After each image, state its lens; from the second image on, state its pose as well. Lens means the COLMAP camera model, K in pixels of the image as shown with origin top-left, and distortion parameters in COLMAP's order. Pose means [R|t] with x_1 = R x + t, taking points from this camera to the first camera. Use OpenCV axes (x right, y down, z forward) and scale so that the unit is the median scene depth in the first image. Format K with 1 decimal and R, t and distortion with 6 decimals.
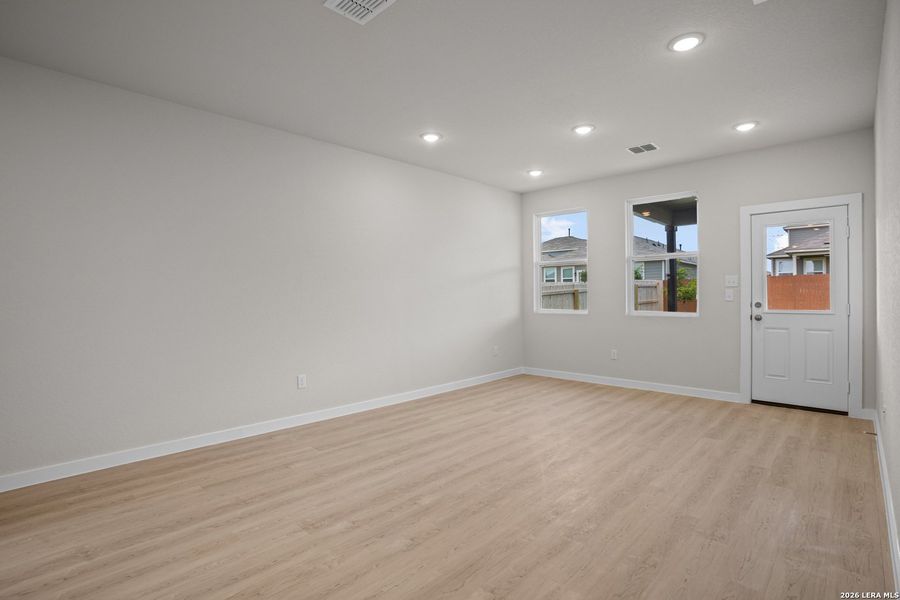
lens RADIAL K [[438.3, 0, 456.5], [0, 438.3, 298.8], [0, 0, 1]] dist [-0.067958, 0.030858]
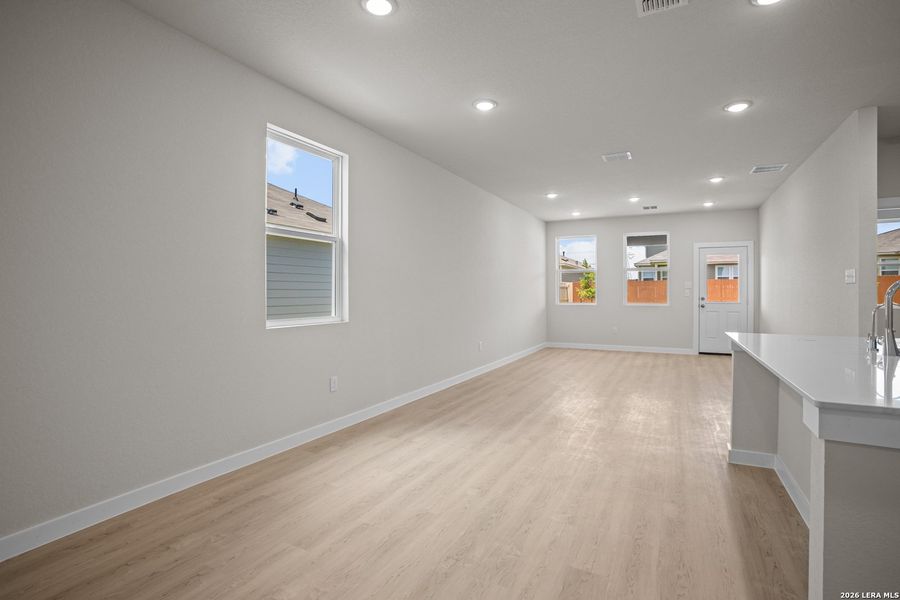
lens RADIAL K [[439.2, 0, 452.2], [0, 439.2, 294.2], [0, 0, 1]] dist [-0.043108, 0.001186]
pose [[0.958679, 0.007261, 0.284397, -0.673611], [-0.004649, 0.999941, -0.009859, 0.015104], [-0.284452, 0.008130, 0.958656, -0.361432]]
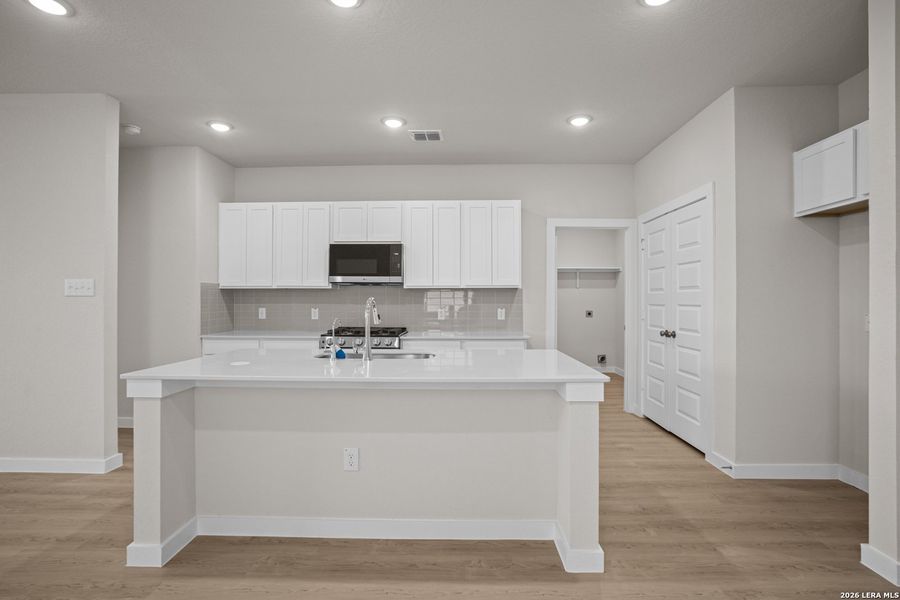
lens RADIAL K [[438.3, 0, 456.5], [0, 438.3, 298.8], [0, 0, 1]] dist [-0.067958, 0.030858]
pose [[-0.675855, 0.009339, 0.736975, -0.617280], [0.012616, 0.999920, -0.001101, -0.001642], [-0.736926, 0.008553, -0.675919, 0.123745]]
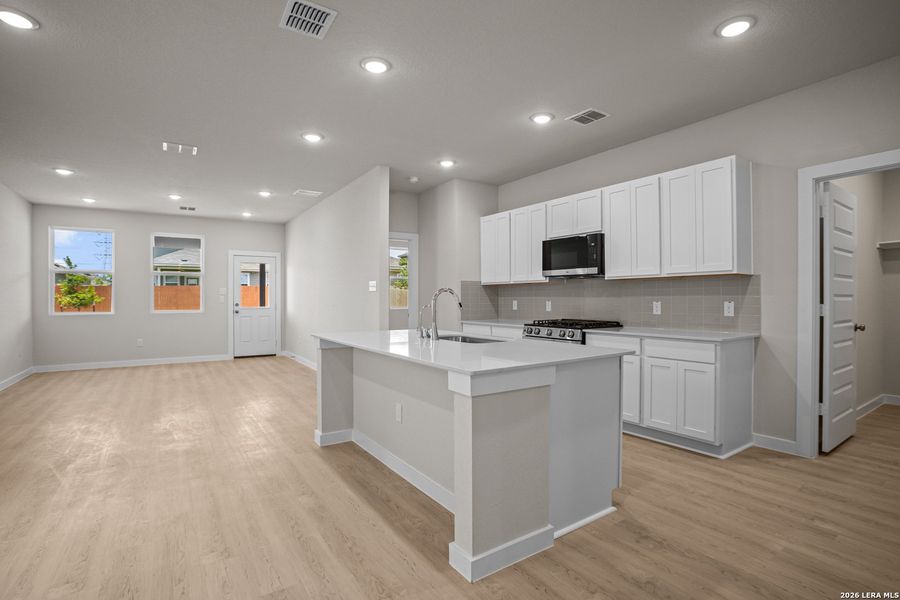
lens RADIAL K [[438.3, 0, 456.5], [0, 438.3, 298.8], [0, 0, 1]] dist [-0.067958, 0.030858]
pose [[0.213281, 0.005407, 0.976976, -0.758956], [0.012444, 0.999889, -0.008250, 0.013826], [-0.976912, 0.013917, 0.213190, -0.269471]]
